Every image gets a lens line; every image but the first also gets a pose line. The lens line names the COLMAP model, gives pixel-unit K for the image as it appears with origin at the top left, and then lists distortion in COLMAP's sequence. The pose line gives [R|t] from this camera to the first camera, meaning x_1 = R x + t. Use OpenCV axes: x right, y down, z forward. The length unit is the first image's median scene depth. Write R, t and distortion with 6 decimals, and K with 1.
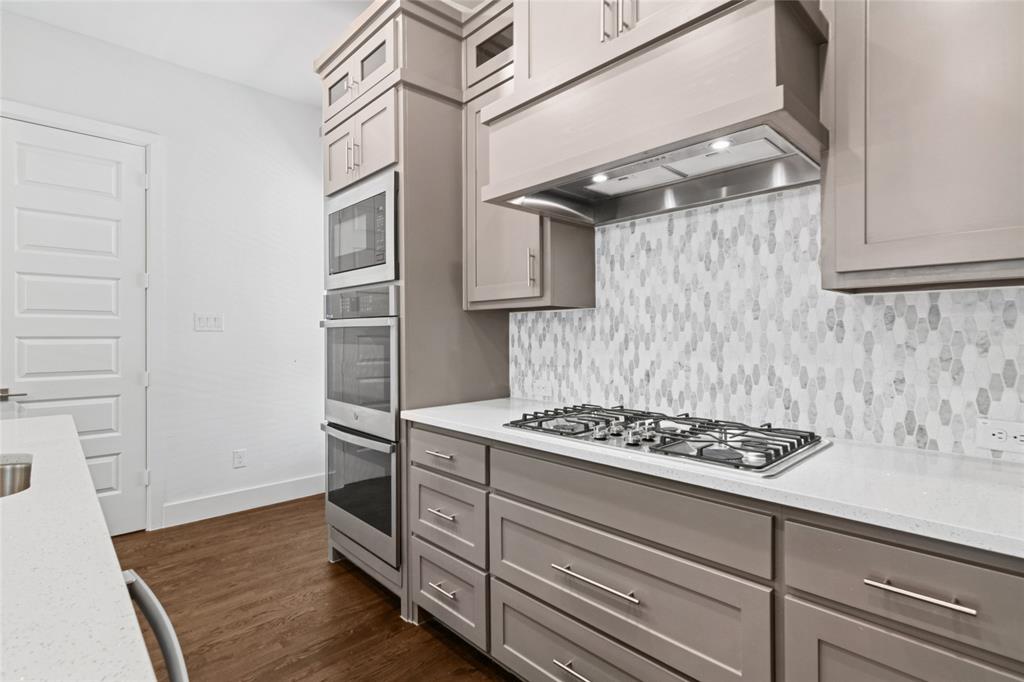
lens RADIAL K [[495.3, 0, 513.3], [0, 495.3, 337.9], [0, 0, 1]] dist [0.000305, 0.000559]
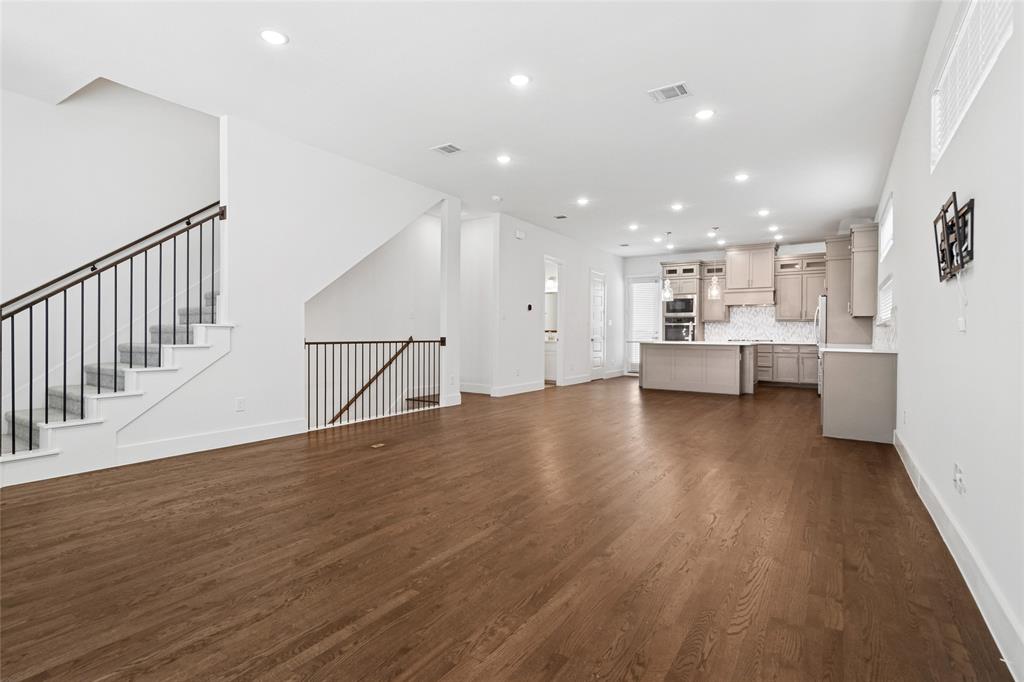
lens RADIAL K [[495.3, 0, 518.7], [0, 495.3, 333.5], [0, 0, 1]] dist [0.000305, 0.000559]
pose [[0.973922, 0.012733, 0.226528, -3.477879], [-0.011022, 0.999900, -0.008819, 0.142183], [-0.226617, 0.006093, 0.973965, -3.907582]]
